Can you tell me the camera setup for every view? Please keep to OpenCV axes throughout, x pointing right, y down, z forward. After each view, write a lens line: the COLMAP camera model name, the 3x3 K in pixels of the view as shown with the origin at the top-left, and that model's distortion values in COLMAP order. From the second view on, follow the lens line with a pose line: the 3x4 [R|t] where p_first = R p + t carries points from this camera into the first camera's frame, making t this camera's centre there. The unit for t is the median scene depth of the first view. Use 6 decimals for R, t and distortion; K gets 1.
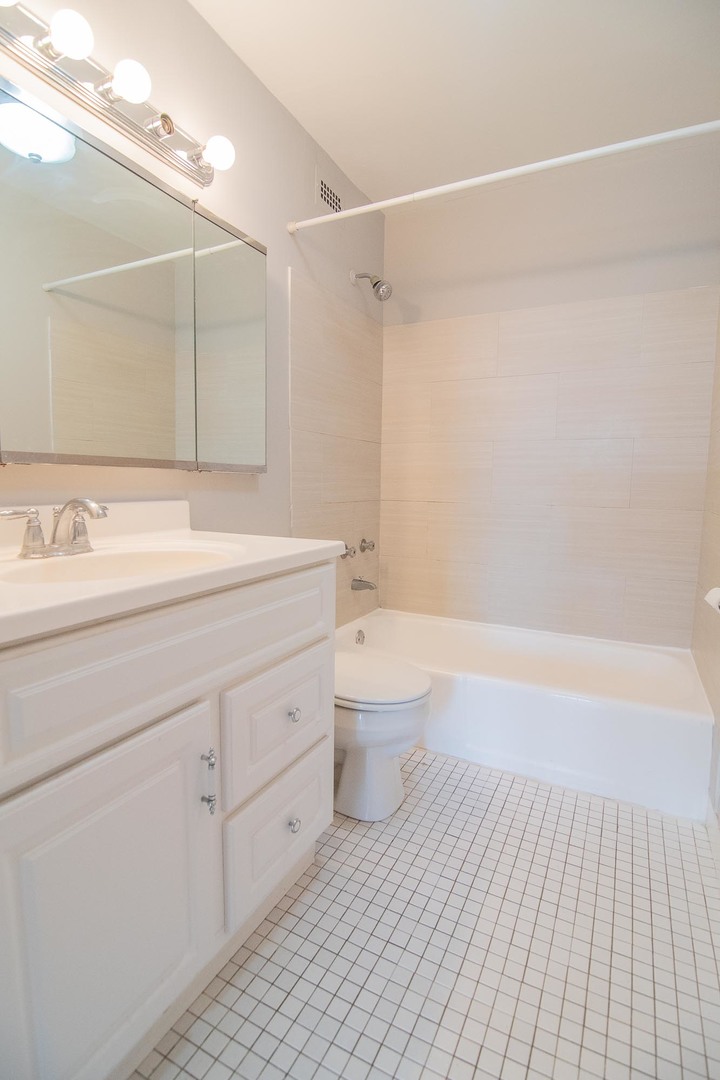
lens RADIAL K [[515.8, 0, 360.0], [0, 515.8, 540.0], [0, 0, 1]] dist [-0.026830, -0.001208]
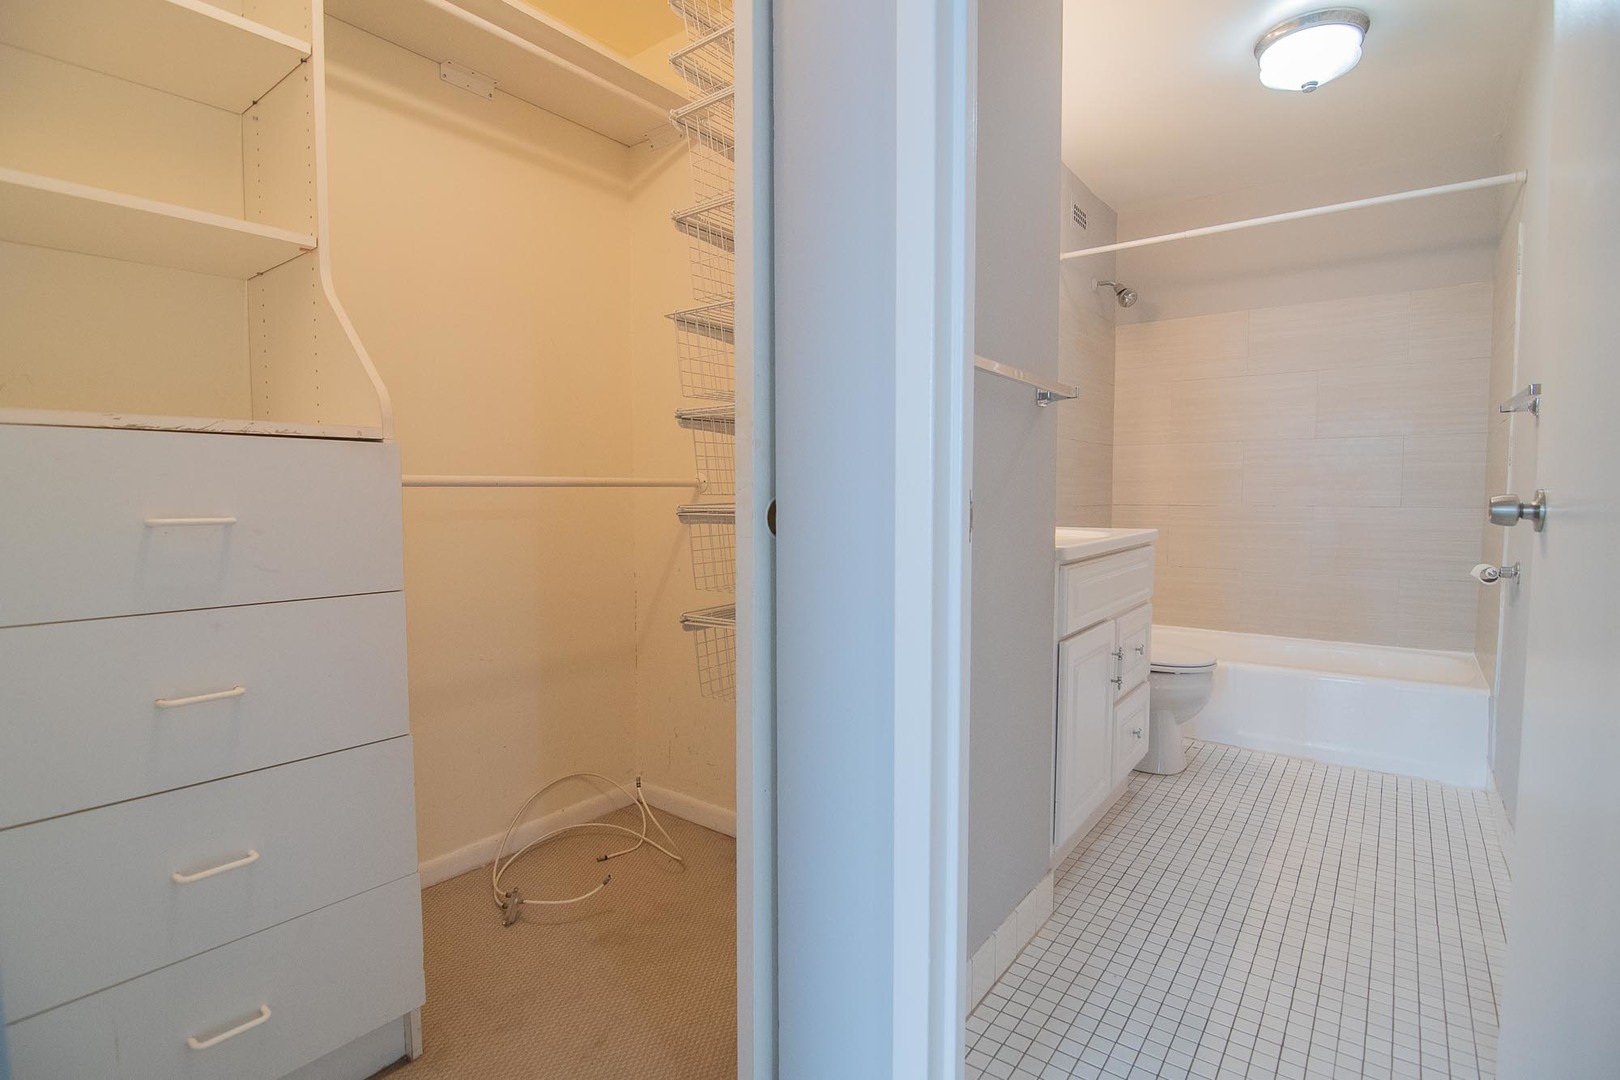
lens RADIAL K [[773.7, 0, 806.7], [0, 773.7, 547.8], [0, 0, 1]] dist [-0.026830, -0.001208]
pose [[0.983599, -0.004769, -0.180307, -0.501565], [-0.002493, 0.999195, -0.040028, 0.116919], [0.180353, 0.039821, 0.982796, -0.960715]]
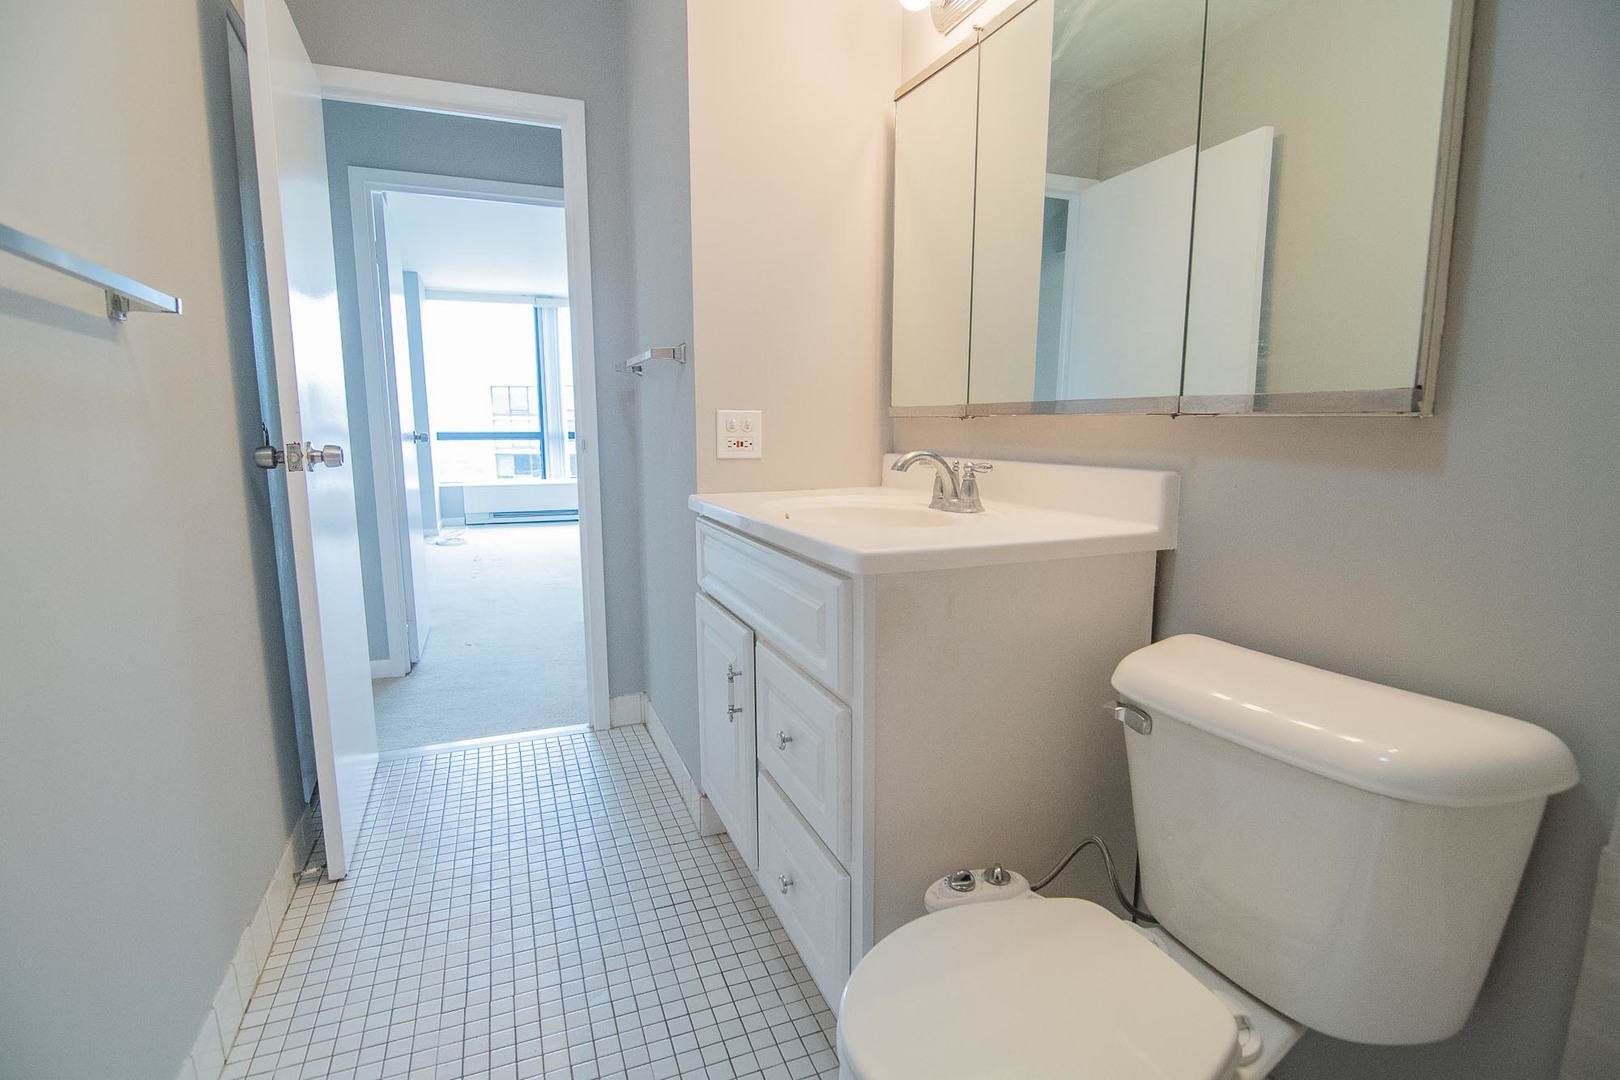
lens RADIAL K [[773.7, 0, 806.7], [0, 773.7, 547.8], [0, 0, 1]] dist [-0.026830, -0.001208]
pose [[-0.660154, 0.102186, -0.744147, 0.518876], [-0.090651, 0.972623, 0.213979, -0.139110], [0.745640, 0.208717, -0.632817, 1.308108]]
